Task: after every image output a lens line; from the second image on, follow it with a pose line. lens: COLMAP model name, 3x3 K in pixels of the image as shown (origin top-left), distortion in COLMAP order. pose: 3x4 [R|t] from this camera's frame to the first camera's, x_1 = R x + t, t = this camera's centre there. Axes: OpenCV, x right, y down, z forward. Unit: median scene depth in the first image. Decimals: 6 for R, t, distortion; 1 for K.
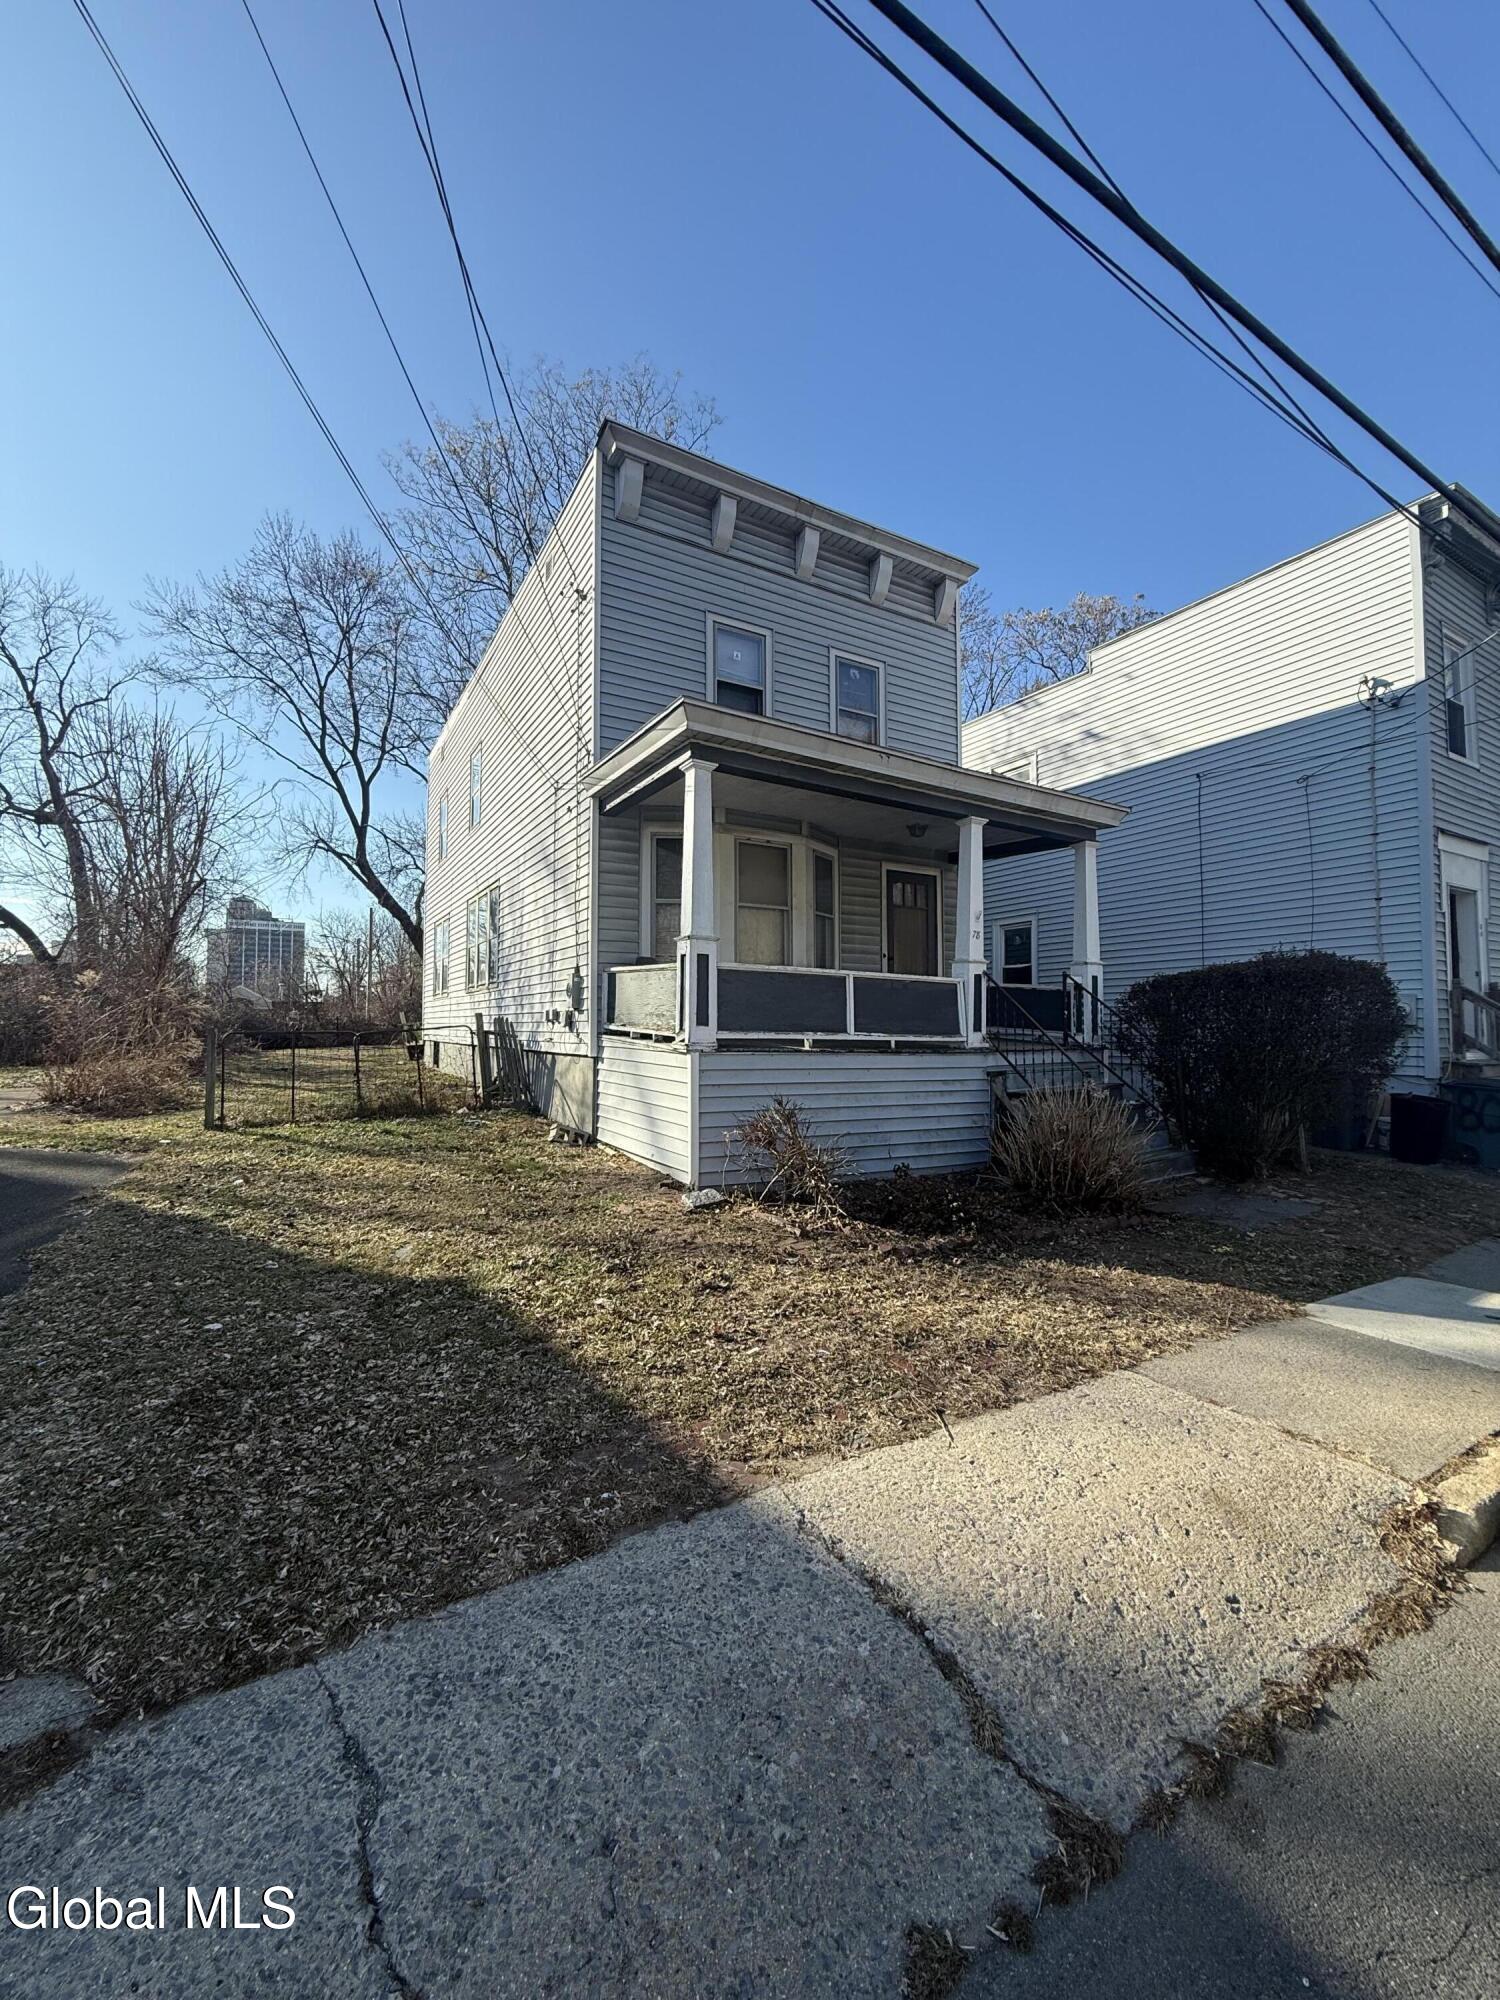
lens RADIAL K [[790.4, 0, 753.6], [0, 790.4, 998.4], [0, 0, 1]] dist [-0.000340, -0.000932]
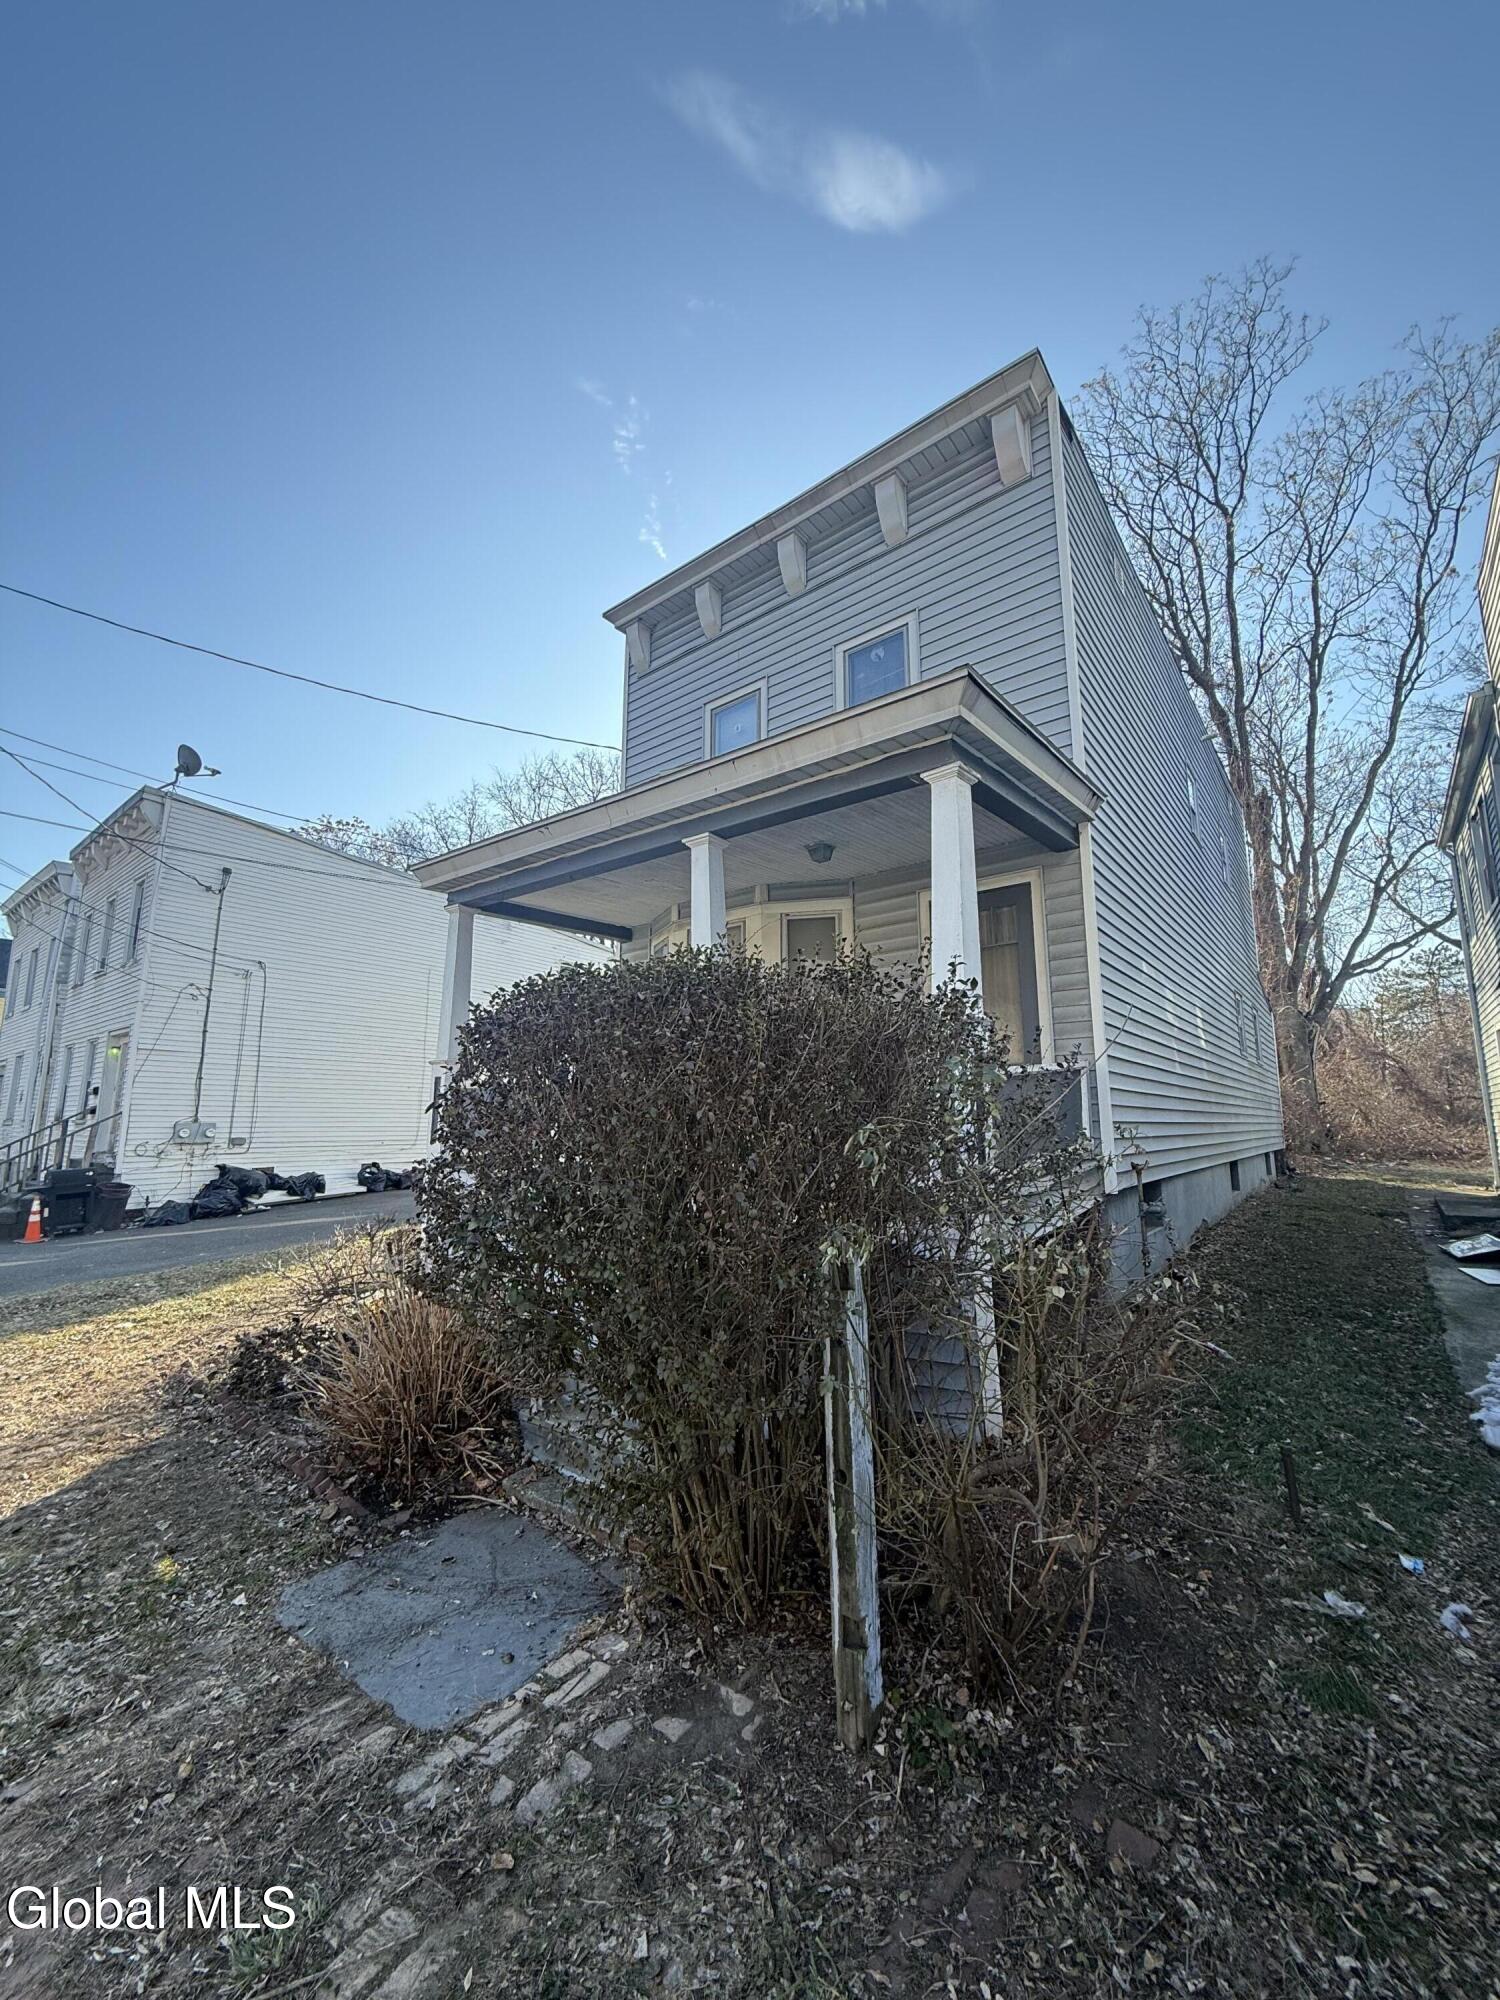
lens RADIAL K [[790.4, 0, 755.0], [0, 790.4, 996.7], [0, 0, 1]] dist [-0.000340, -0.000932]
pose [[0.360038, -0.146214, -0.921409, 0.822902], [0.034800, 0.989060, -0.143351, 0.005314], [0.932288, 0.019547, 0.361188, 0.732172]]
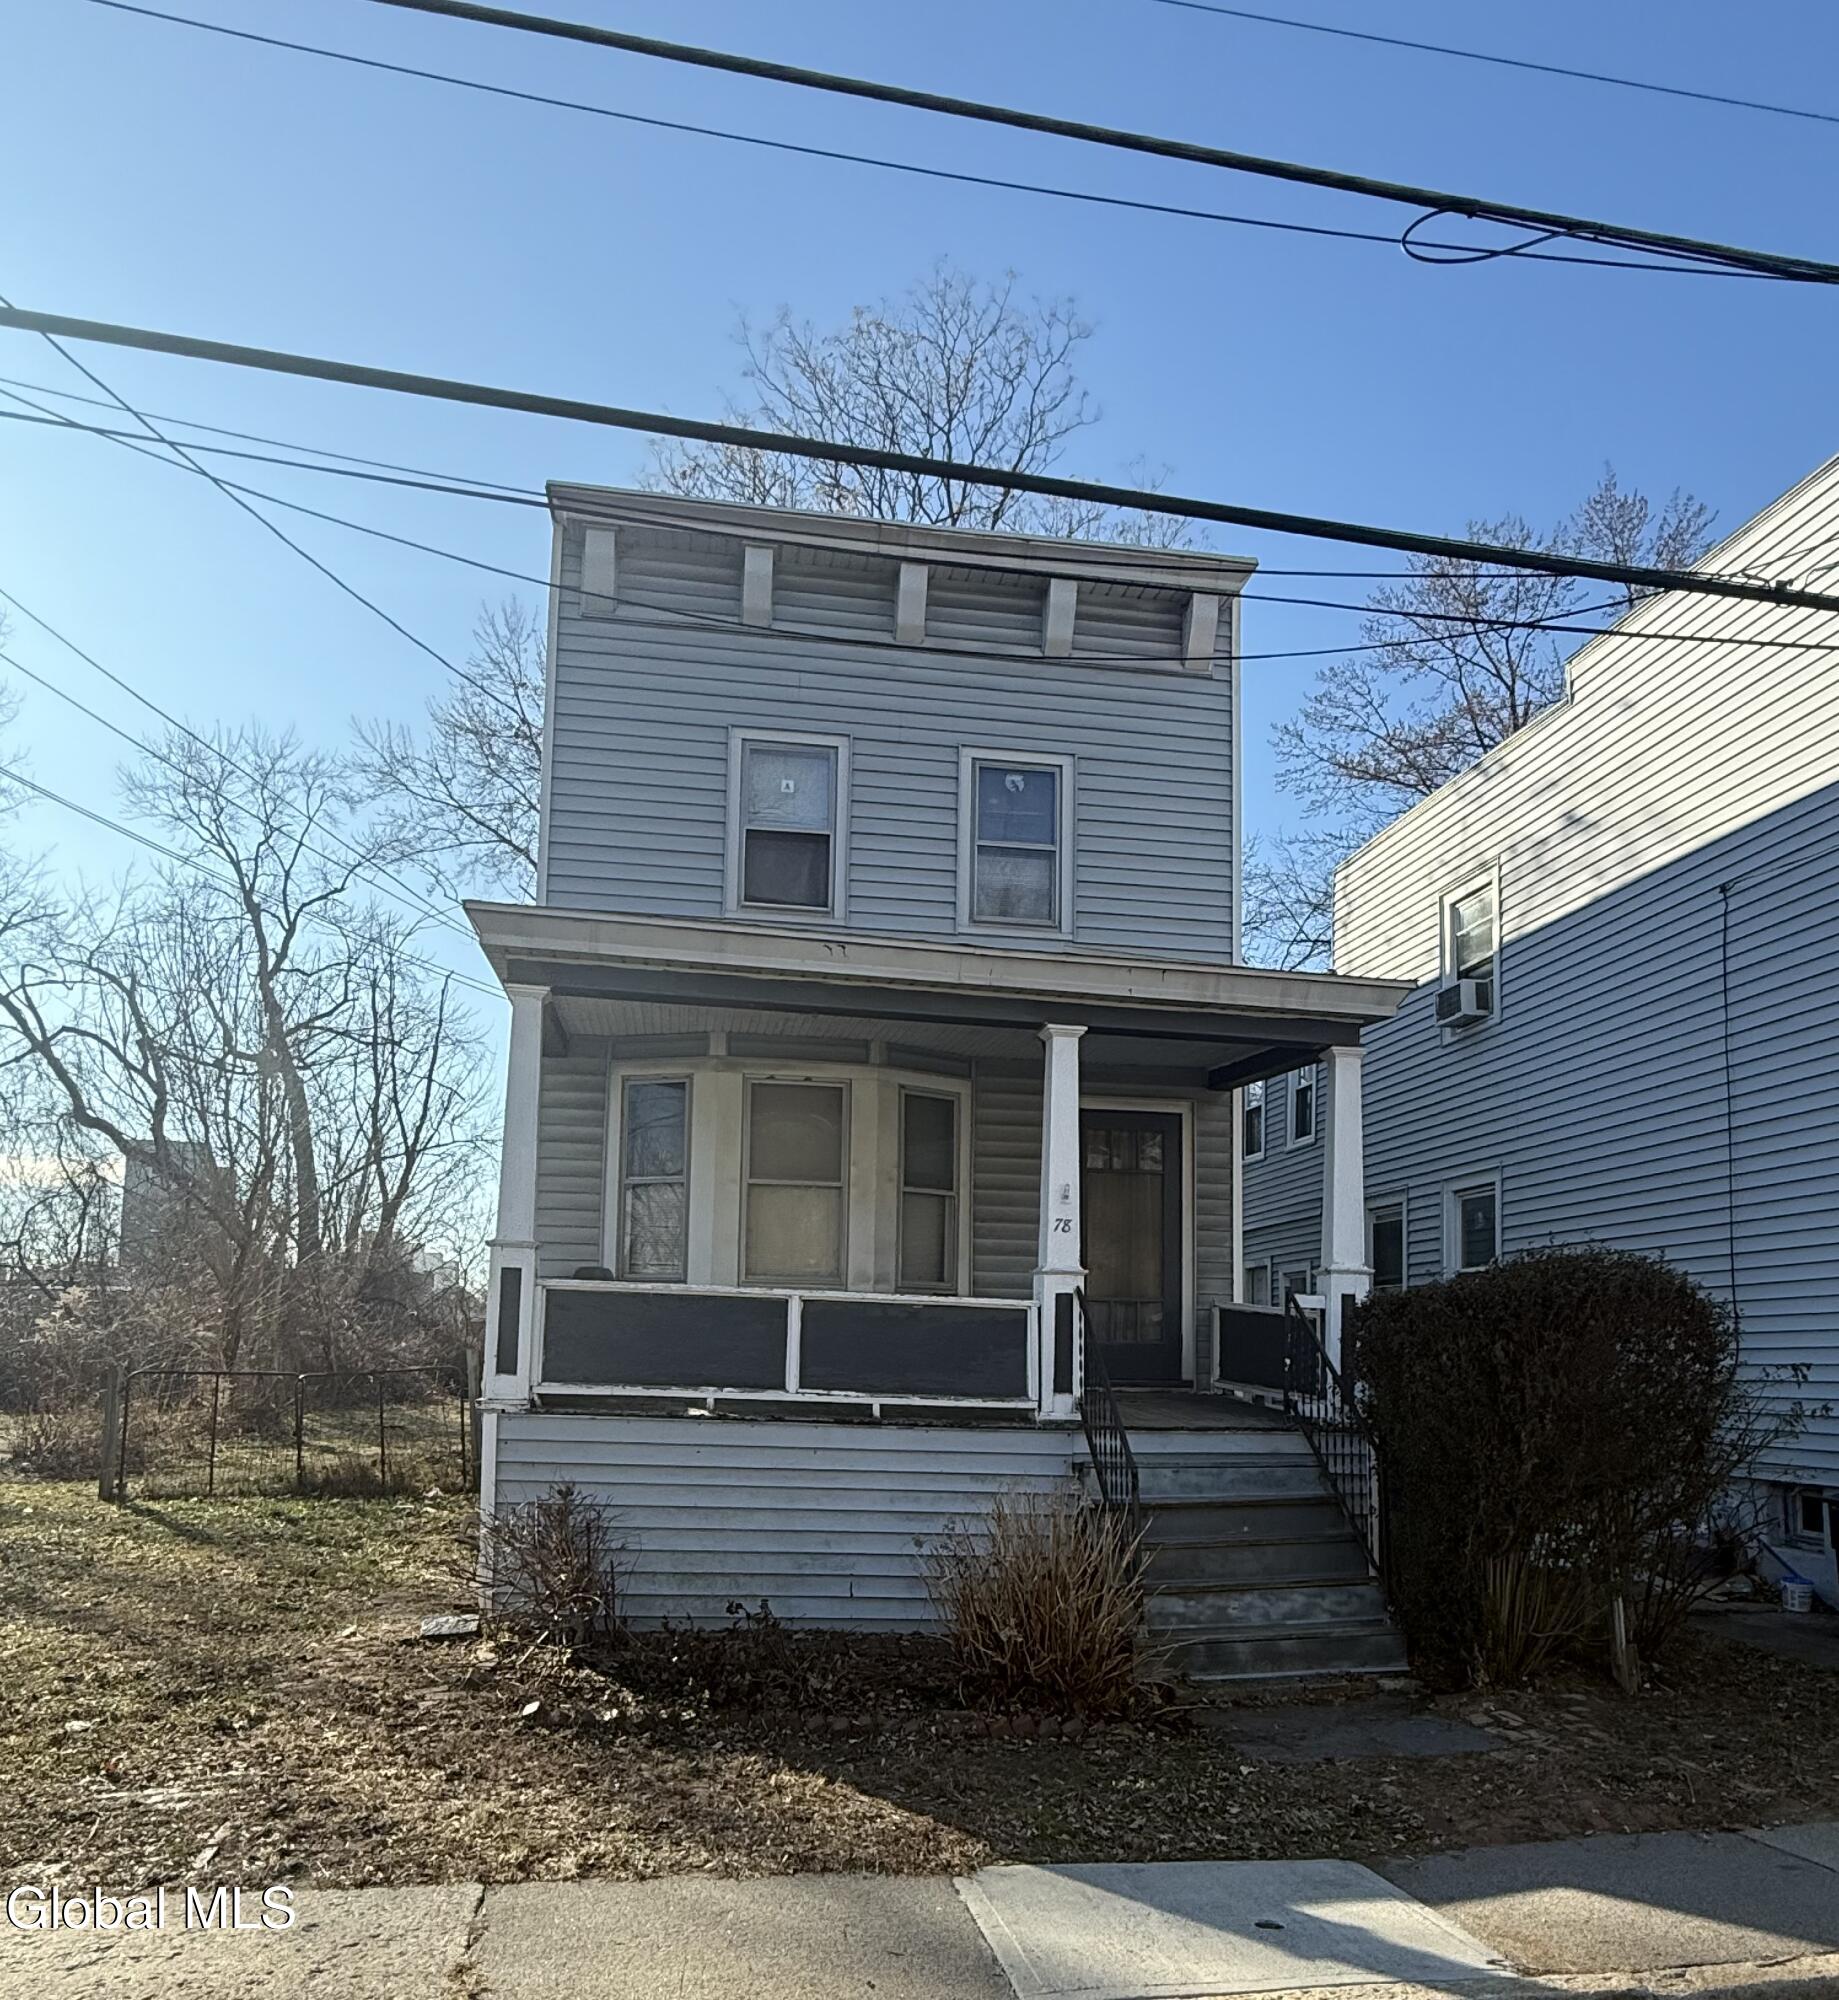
lens RADIAL K [[1456.6, 0, 924.3], [0, 1456.6, 1254.5], [0, 0, 1]] dist [0.001133, -0.008196]
pose [[0.934957, -0.010651, -0.354601, 0.514852], [-0.005362, 0.999011, -0.044144, -0.010327], [0.354720, 0.043175, 0.933975, -0.031008]]
